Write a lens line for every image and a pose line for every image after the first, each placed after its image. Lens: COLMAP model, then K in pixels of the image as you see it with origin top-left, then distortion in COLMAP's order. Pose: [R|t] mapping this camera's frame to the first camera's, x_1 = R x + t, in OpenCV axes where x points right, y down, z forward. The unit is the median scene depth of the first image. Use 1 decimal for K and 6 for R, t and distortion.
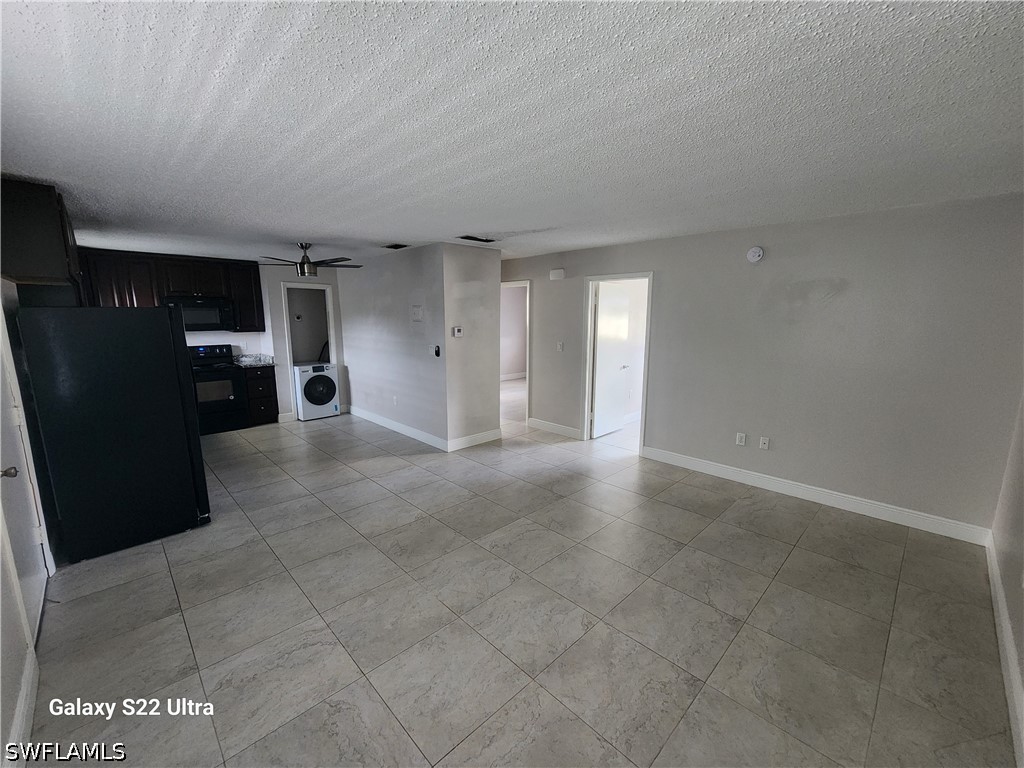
lens RADIAL K [[419.1, 0, 502.3], [0, 419.1, 390.7], [0, 0, 1]] dist [0.001217, -0.000018]
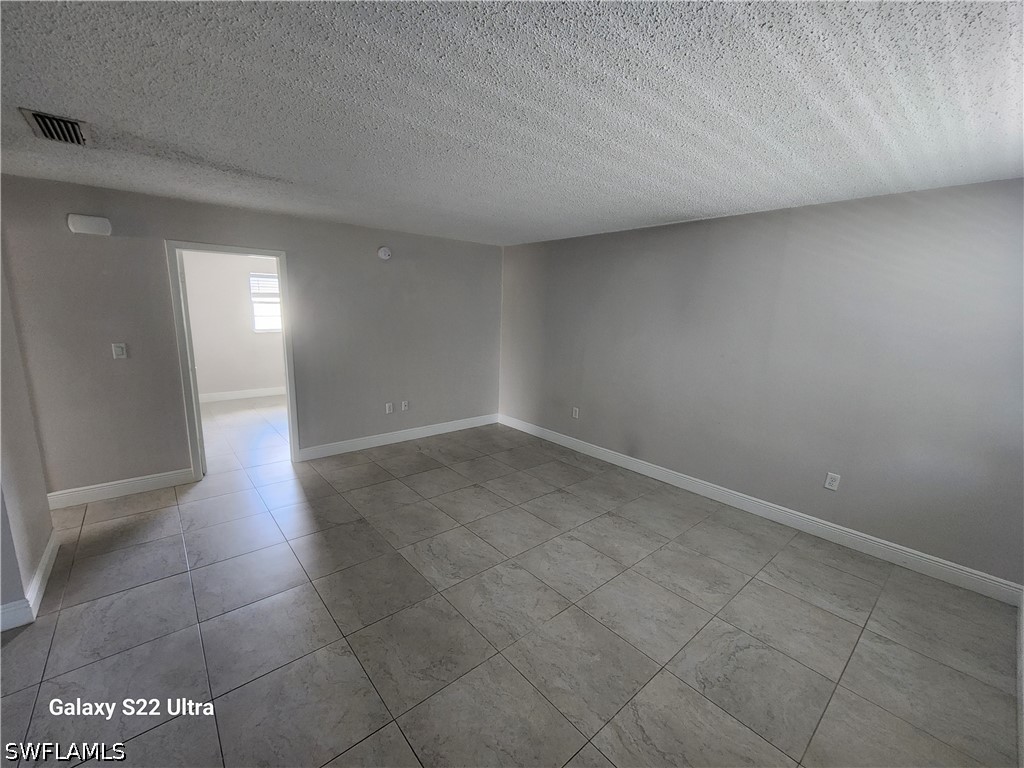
lens RADIAL K [[421.2, 0, 506.8], [0, 421.2, 385.5], [0, 0, 1]] dist [-0.001472, 0.000220]
pose [[0.058738, -0.184881, 0.981004, -0.897177], [0.151698, 0.972941, 0.174279, -0.163082], [-0.986680, 0.138580, 0.085195, 0.872237]]
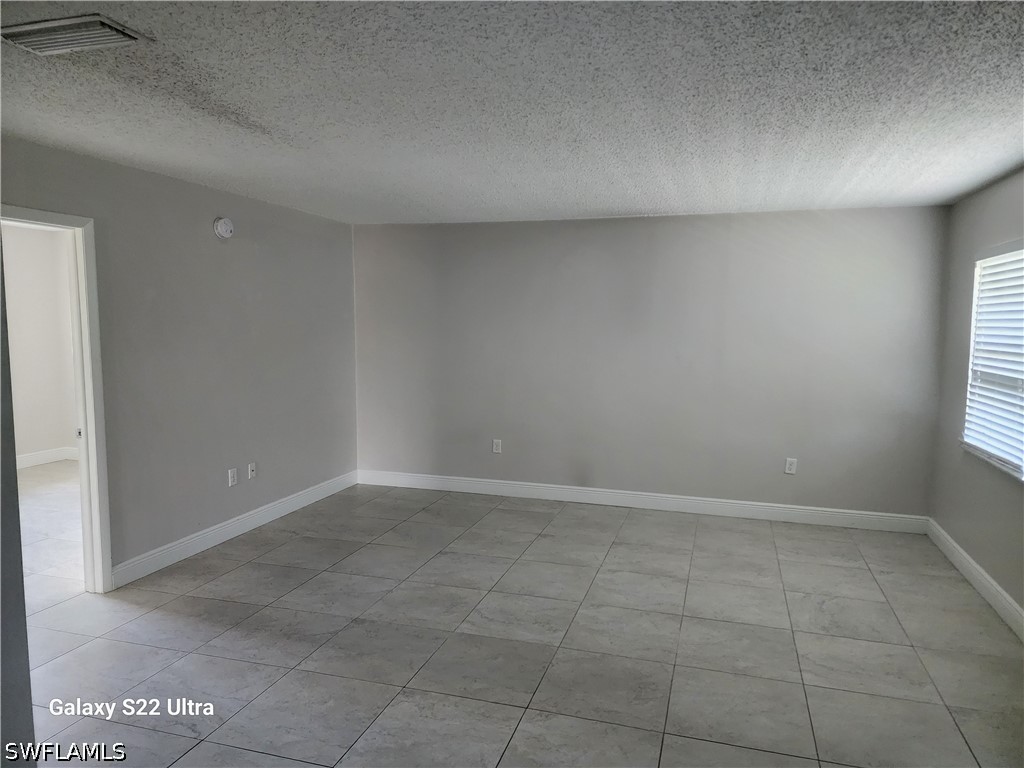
lens RADIAL K [[676.5, 0, 532.1], [0, 676.5, 387.5], [0, 0, 1]] dist [0.050357, -0.002558]
pose [[-0.500833, -0.094263, 0.860396, -1.088509], [0.145201, 0.970814, 0.190882, -0.289810], [-0.853278, 0.220530, -0.472529, 1.688289]]
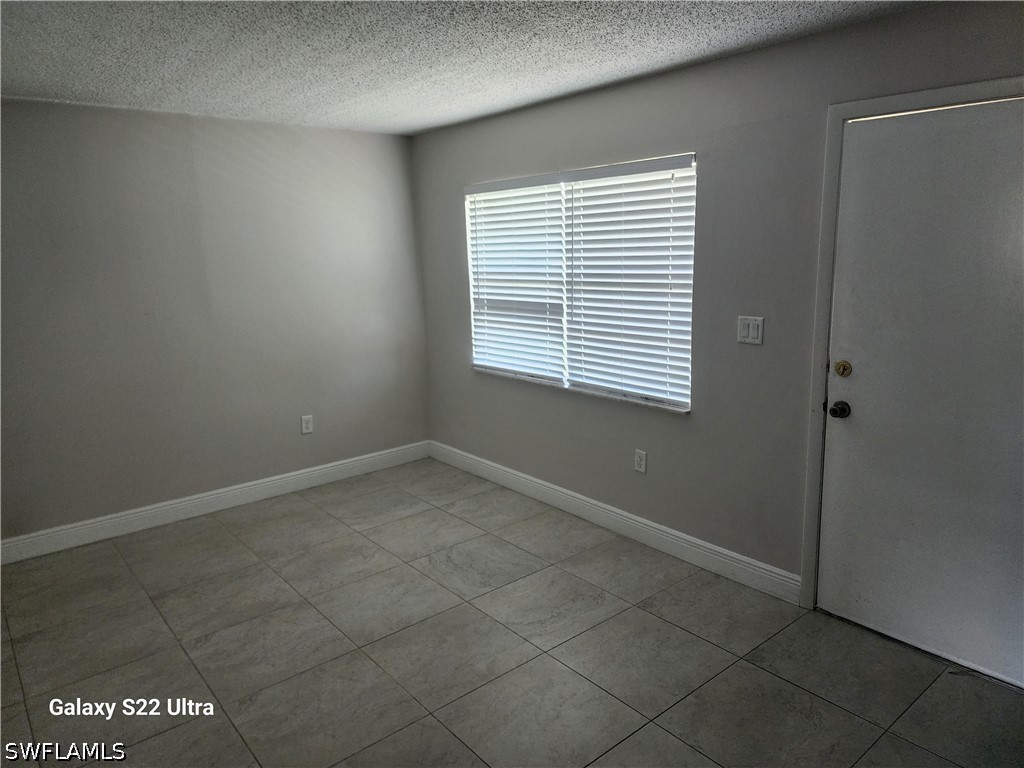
lens RADIAL K [[683.8, 0, 512.0], [0, 683.8, 384.0], [0, 0, 1]] dist [0.088810, -0.098707]
pose [[-0.996919, 0.007810, 0.078053, -0.418277], [0.036367, 0.927652, 0.371670, -0.311362], [-0.069503, 0.373363, -0.925078, 1.710641]]
